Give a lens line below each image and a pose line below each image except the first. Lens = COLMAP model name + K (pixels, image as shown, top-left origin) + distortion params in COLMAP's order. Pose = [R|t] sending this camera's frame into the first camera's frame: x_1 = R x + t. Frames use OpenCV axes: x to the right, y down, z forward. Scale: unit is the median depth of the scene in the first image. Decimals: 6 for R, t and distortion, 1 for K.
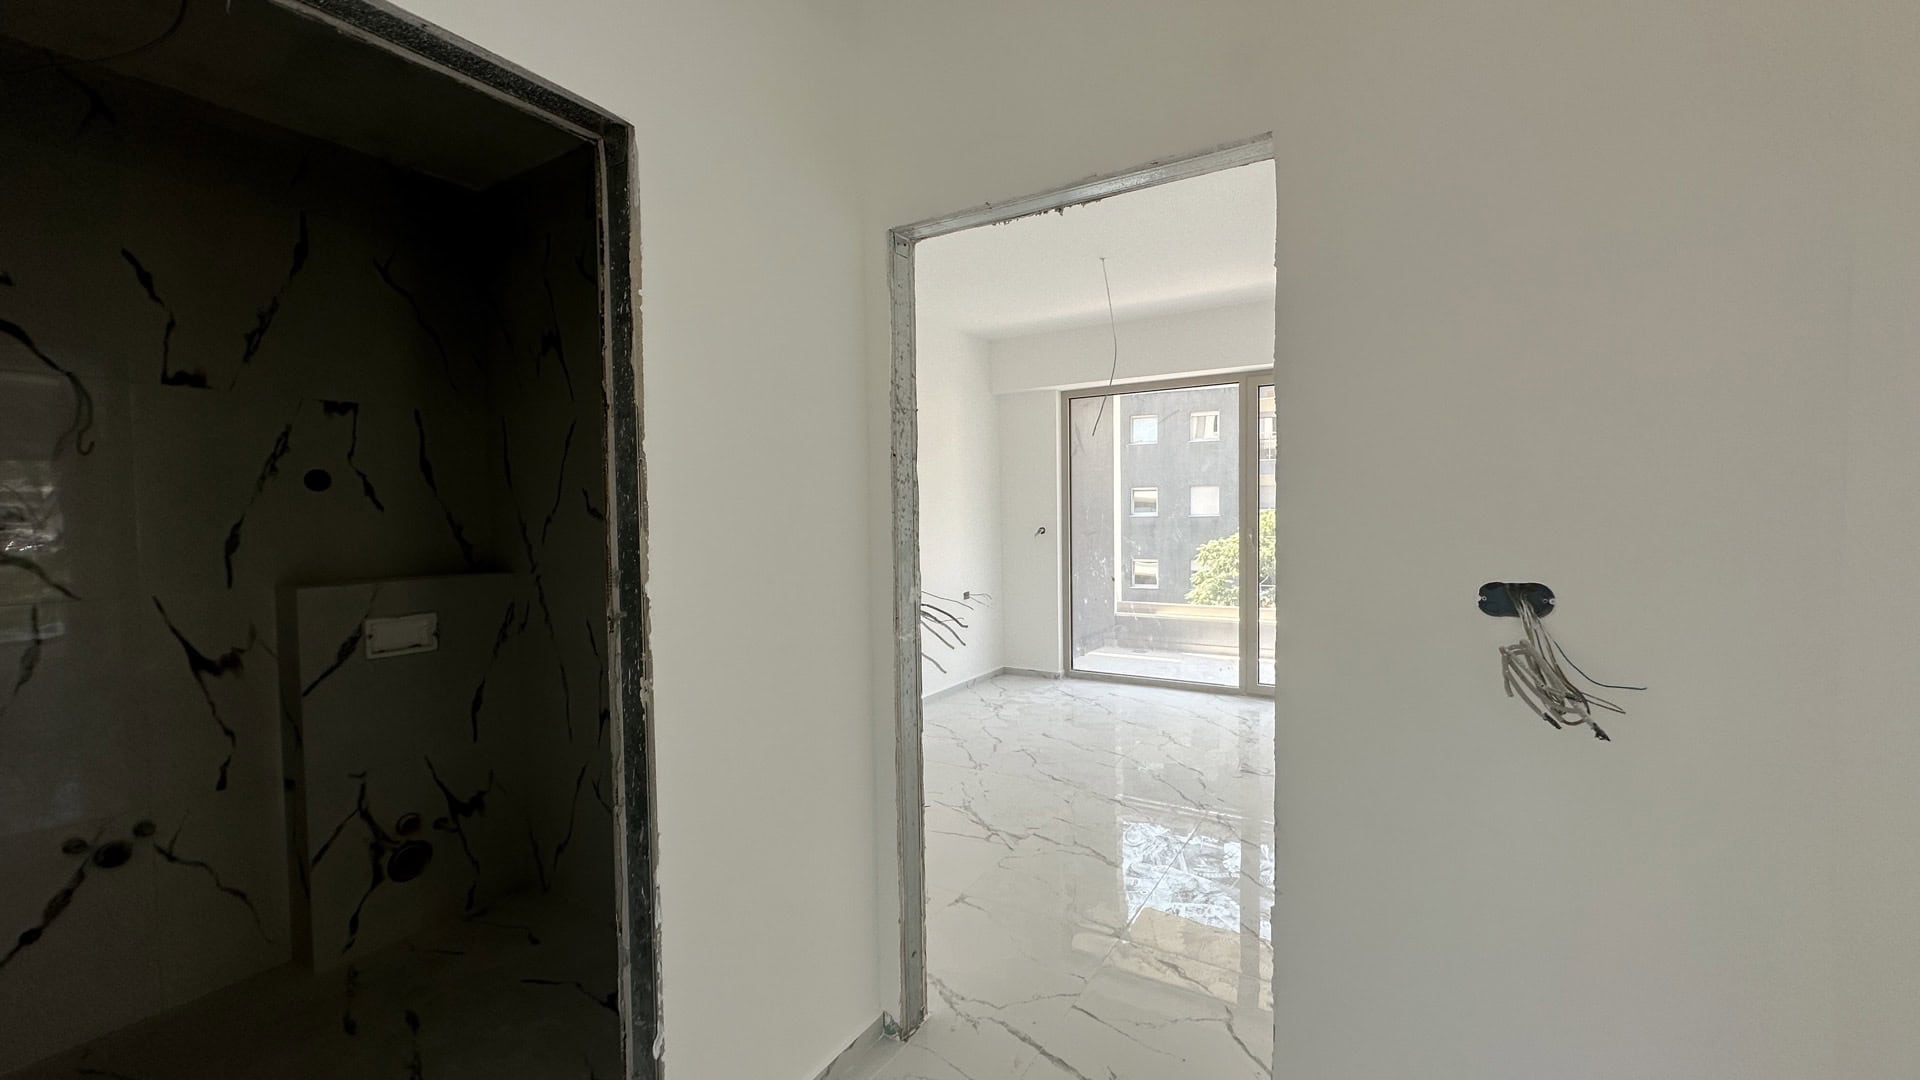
lens RADIAL K [[768.6, 0, 959.5], [0, 768.6, 539.3], [0, 0, 1]] dist [0.002419, 0.000032]
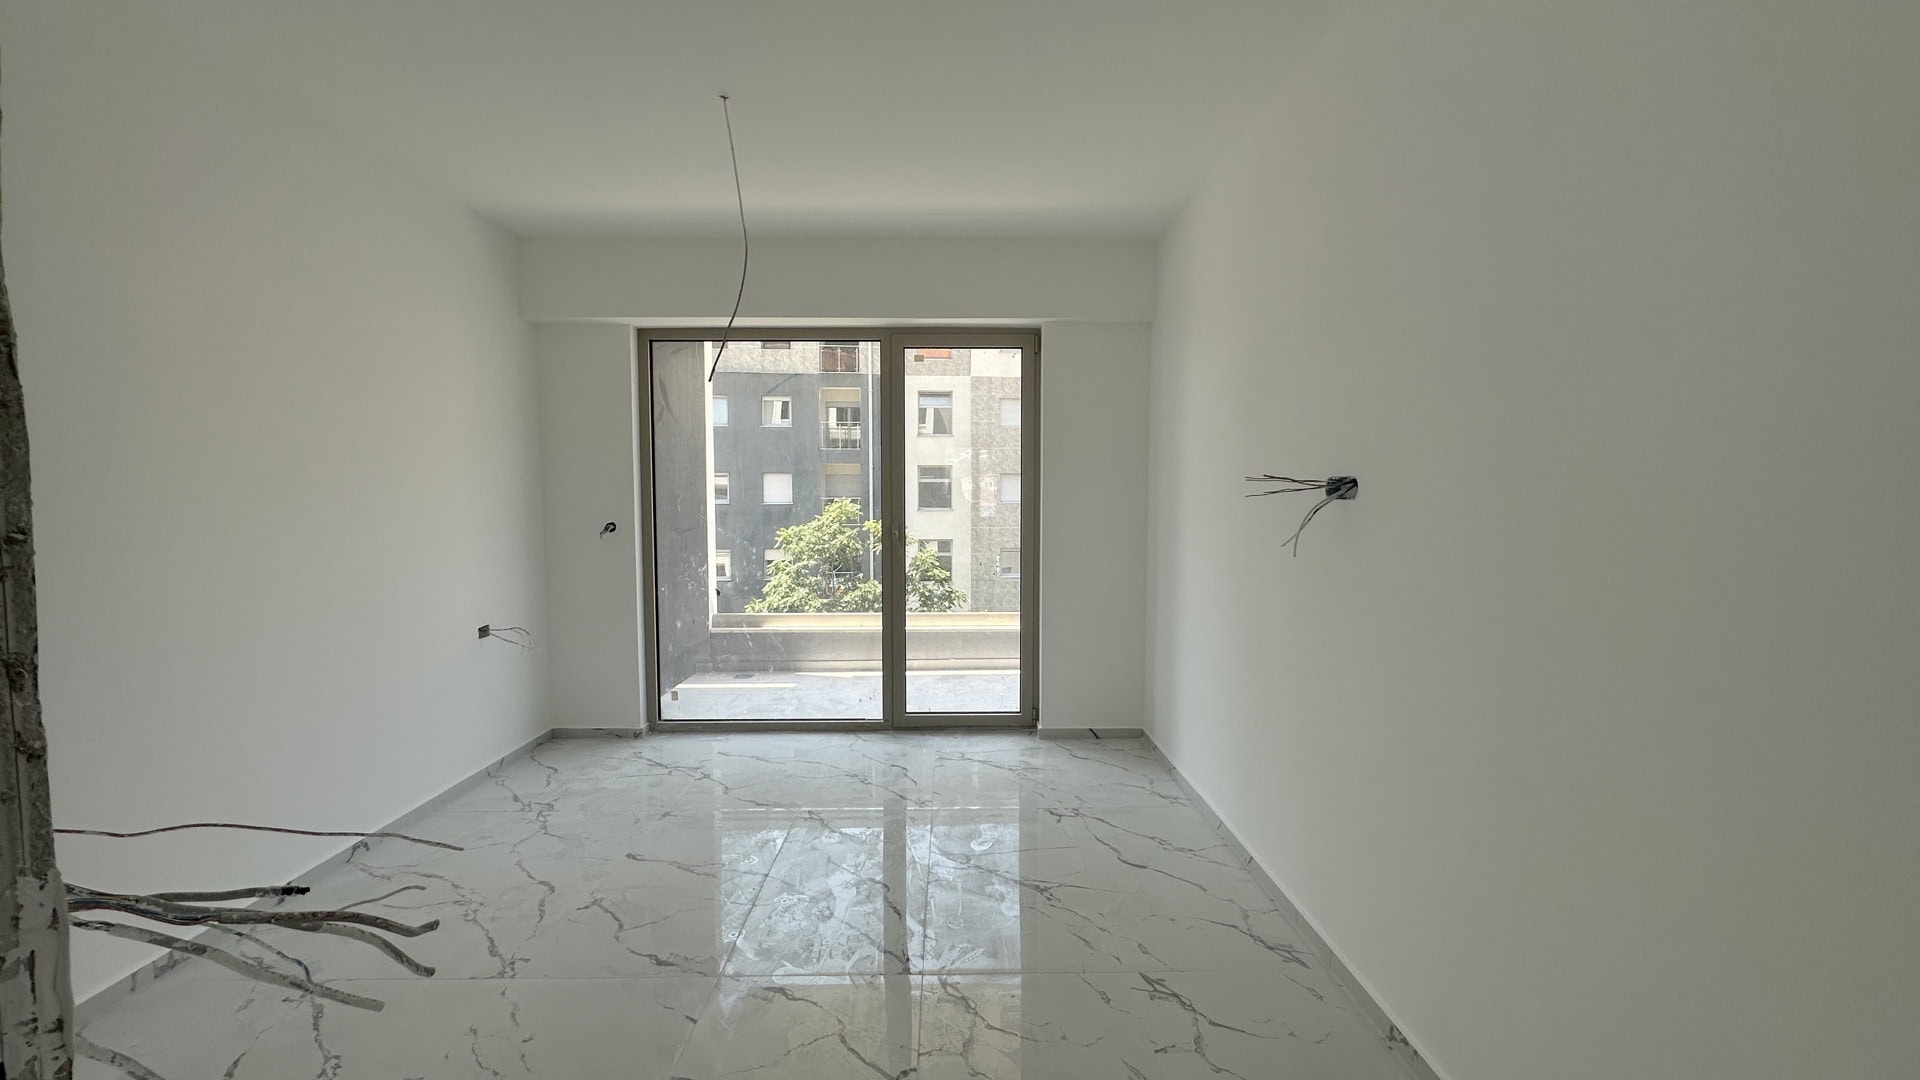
lens RADIAL K [[768.6, 0, 959.0], [0, 768.6, 536.4], [0, 0, 1]] dist [0.002419, 0.000032]
pose [[0.850477, -0.018098, 0.525700, 0.009798], [0.011121, 0.999803, 0.016429, -0.011011], [-0.525894, -0.008126, 0.850511, 0.247571]]
